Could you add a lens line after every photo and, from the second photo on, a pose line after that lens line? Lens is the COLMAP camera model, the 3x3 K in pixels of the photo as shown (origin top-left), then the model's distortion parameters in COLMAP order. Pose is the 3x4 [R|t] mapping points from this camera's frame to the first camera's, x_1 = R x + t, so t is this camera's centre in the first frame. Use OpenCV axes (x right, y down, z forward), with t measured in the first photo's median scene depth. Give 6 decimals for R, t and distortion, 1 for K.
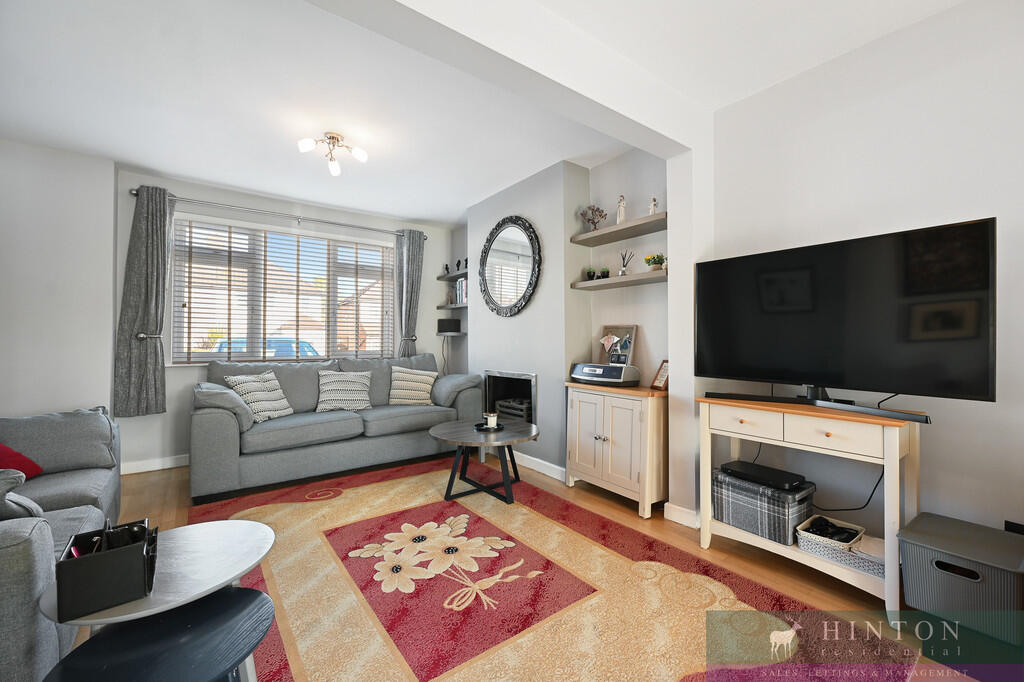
lens RADIAL K [[407.3, 0, 508.9], [0, 407.3, 330.3], [0, 0, 1]] dist [0.002692, 0.000162]
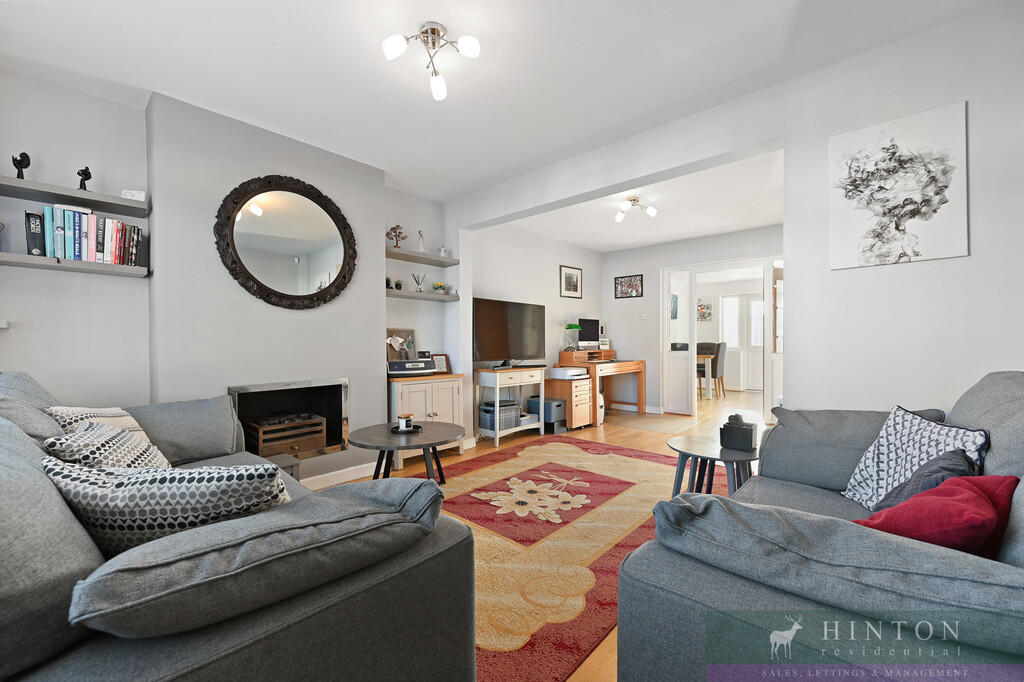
lens RADIAL K [[397.3, 0, 512.0], [0, 397.3, 341.0], [0, 0, 1]] dist [0.000997, 0.000039]
pose [[-0.178249, 0.006136, 0.983966, -1.382455], [-0.023074, 0.999680, -0.010414, 0.042218], [-0.983715, -0.024561, -0.178051, 1.250753]]
